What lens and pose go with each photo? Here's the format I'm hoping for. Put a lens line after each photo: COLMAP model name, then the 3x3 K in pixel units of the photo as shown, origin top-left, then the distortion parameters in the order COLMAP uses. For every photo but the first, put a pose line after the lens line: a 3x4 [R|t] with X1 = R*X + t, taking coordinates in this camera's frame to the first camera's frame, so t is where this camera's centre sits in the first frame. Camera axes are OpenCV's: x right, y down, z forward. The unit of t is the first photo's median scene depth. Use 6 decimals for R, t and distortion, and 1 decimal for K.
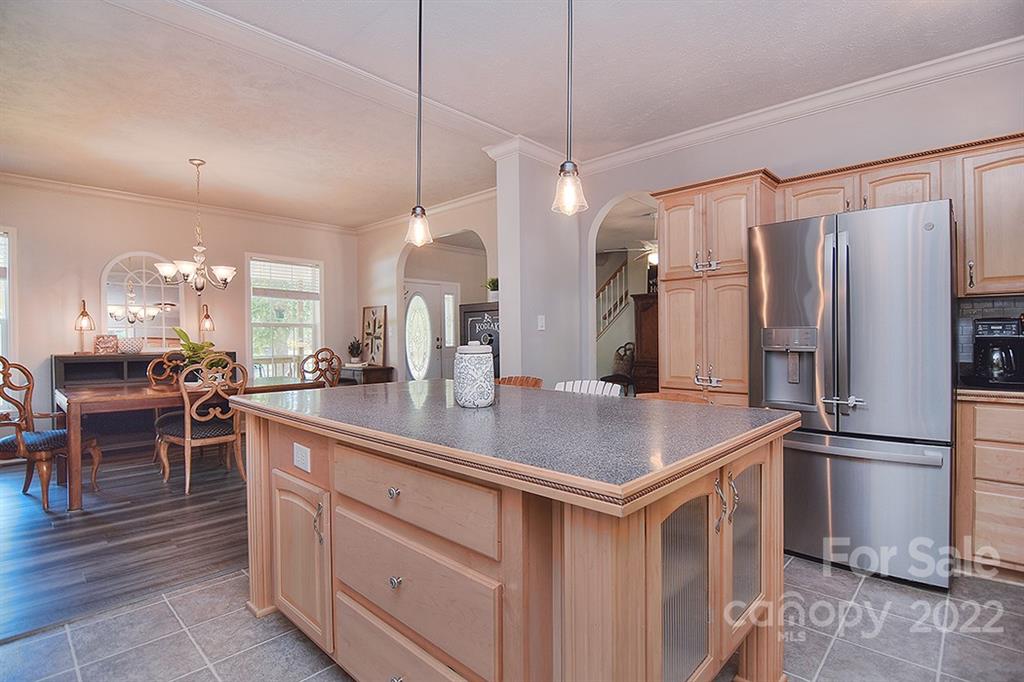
lens RADIAL K [[497.1, 0, 510.8], [0, 497.1, 325.3], [0, 0, 1]] dist [-0.015757, -0.003497]
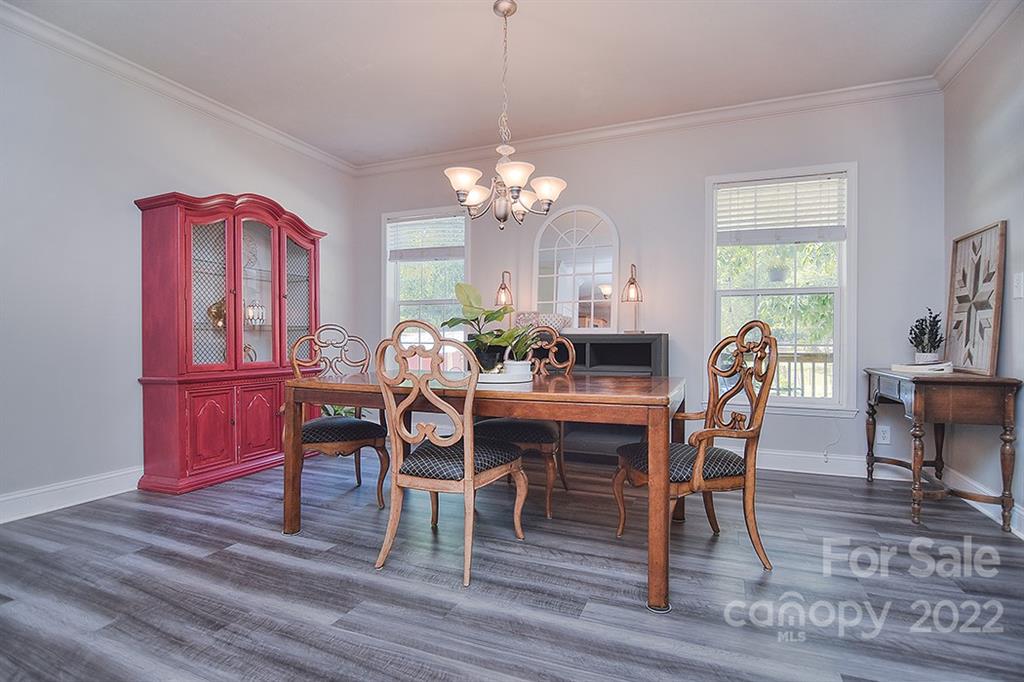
lens RADIAL K [[497.1, 0, 527.3], [0, 497.1, 342.9], [0, 0, 1]] dist [-0.015757, -0.003497]
pose [[0.384477, 0.012878, -0.923045, -0.041417], [0.017205, 0.999629, 0.021113, 0.040983], [0.922974, -0.023998, 0.384113, 0.503273]]
